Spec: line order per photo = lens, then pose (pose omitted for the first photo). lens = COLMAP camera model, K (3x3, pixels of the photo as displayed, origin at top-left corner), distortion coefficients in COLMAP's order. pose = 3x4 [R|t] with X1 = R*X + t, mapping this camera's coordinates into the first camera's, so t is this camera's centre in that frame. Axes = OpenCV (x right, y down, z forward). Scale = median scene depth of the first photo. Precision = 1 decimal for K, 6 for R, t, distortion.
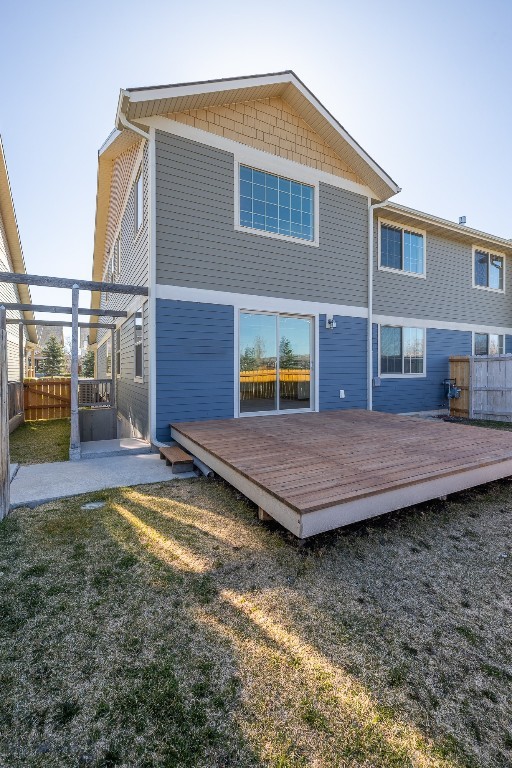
lens RADIAL K [[329.9, 0, 255.1], [0, 329.9, 370.3], [0, 0, 1]] dist [-0.001067, -0.000101]
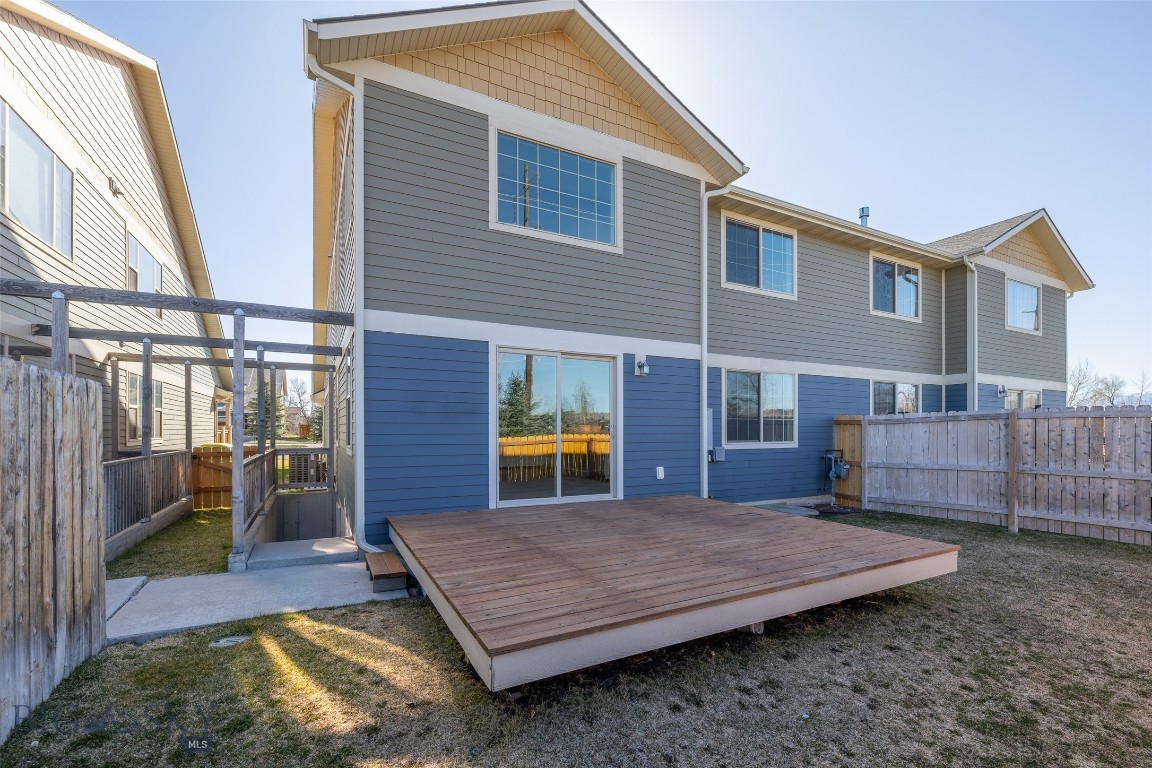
lens RADIAL K [[498.5, 0, 591.6], [0, 498.5, 431.0], [0, 0, 1]] dist [-0.001843, 0.000019]
pose [[0.999942, 0.005229, 0.009386, 0.123995], [-0.005209, 0.999984, -0.002124, -0.011056], [-0.009397, 0.002075, 0.999954, -0.014086]]
